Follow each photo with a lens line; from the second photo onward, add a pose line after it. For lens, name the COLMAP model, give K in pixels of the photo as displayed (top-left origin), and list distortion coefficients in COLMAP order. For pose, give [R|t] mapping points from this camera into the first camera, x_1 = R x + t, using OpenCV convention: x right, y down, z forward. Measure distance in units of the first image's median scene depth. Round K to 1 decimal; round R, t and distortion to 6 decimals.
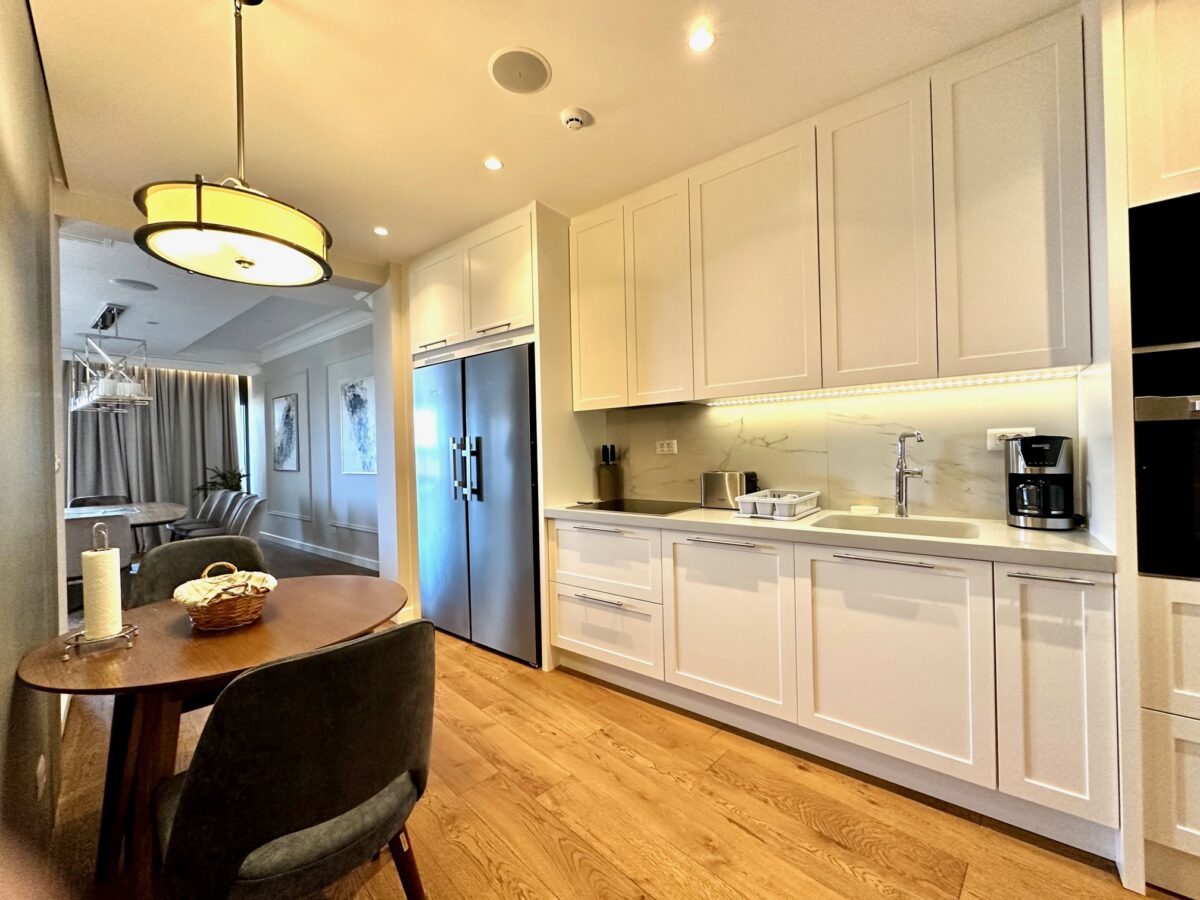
lens RADIAL K [[476.4, 0, 604.7], [0, 476.4, 446.7], [0, 0, 1]] dist [0.000079, -0.000150]
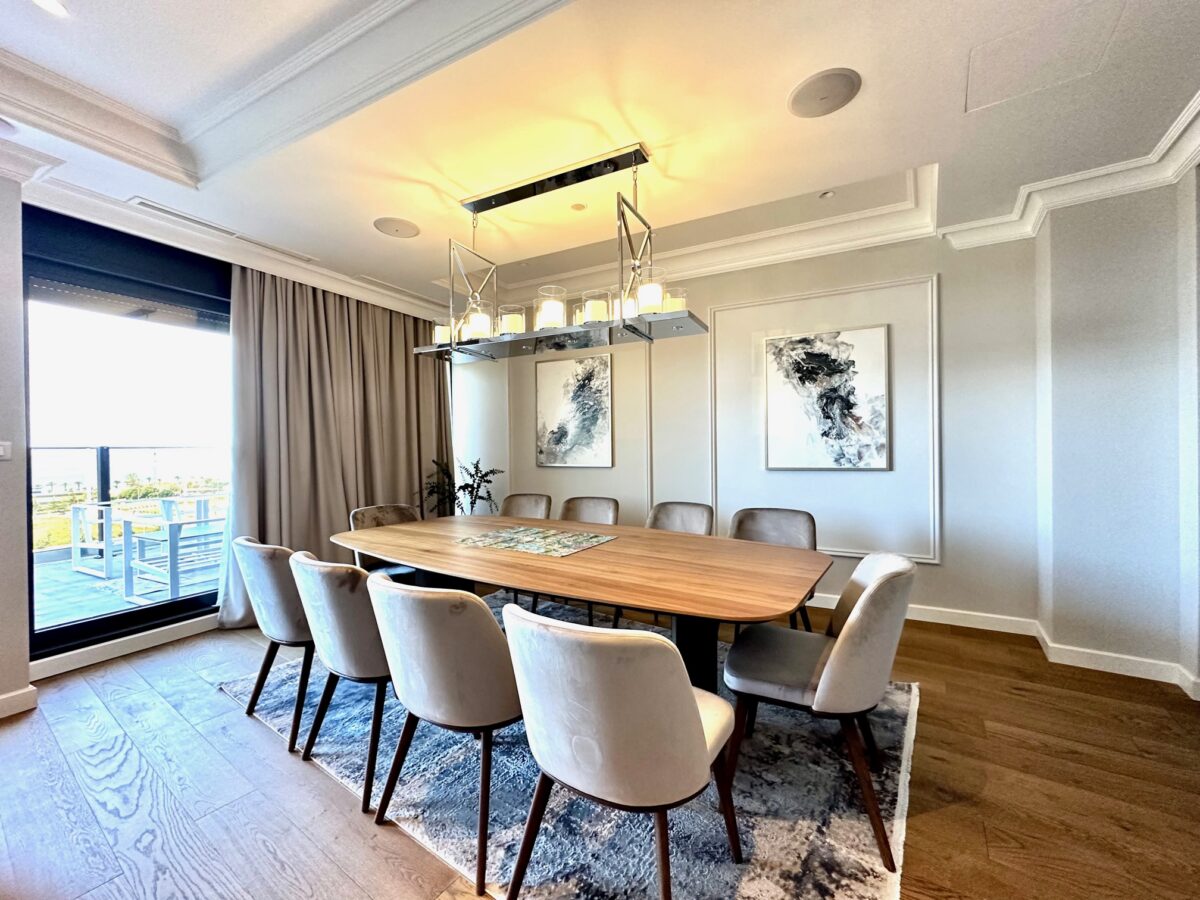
lens RADIAL K [[476.4, 0, 604.7], [0, 476.4, 446.7], [0, 0, 1]] dist [0.000079, -0.000150]
pose [[0.983186, 0.015431, 0.181952, -0.905797], [-0.015162, 0.999881, -0.002870, 0.027853], [-0.181974, 0.000063, 0.983303, 0.383731]]
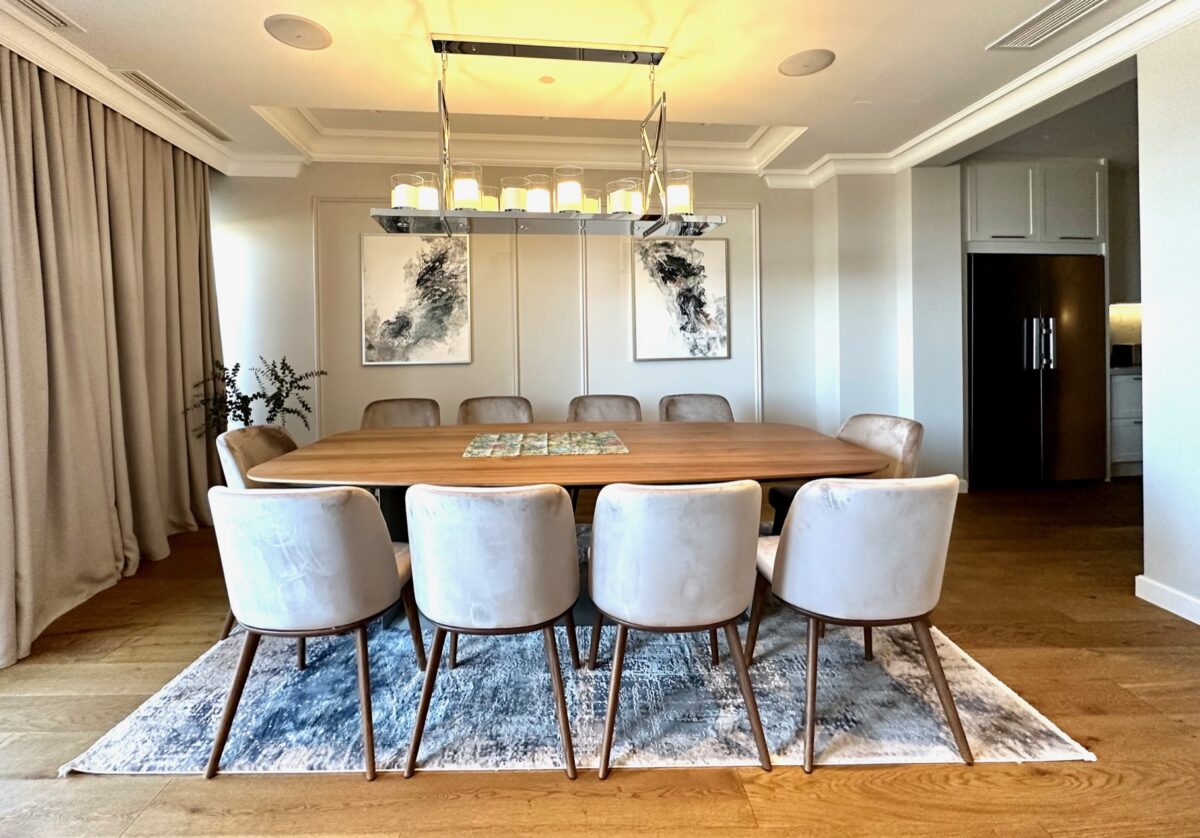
lens RADIAL K [[522.9, 0, 578.7], [0, 522.9, 338.4], [0, 0, 1]] dist [0.001755, 0.000243]
pose [[0.706539, 0.015151, 0.707512, -1.182167], [-0.006796, 0.999870, -0.014624, 0.033175], [-0.707642, 0.005524, 0.706550, 0.505063]]
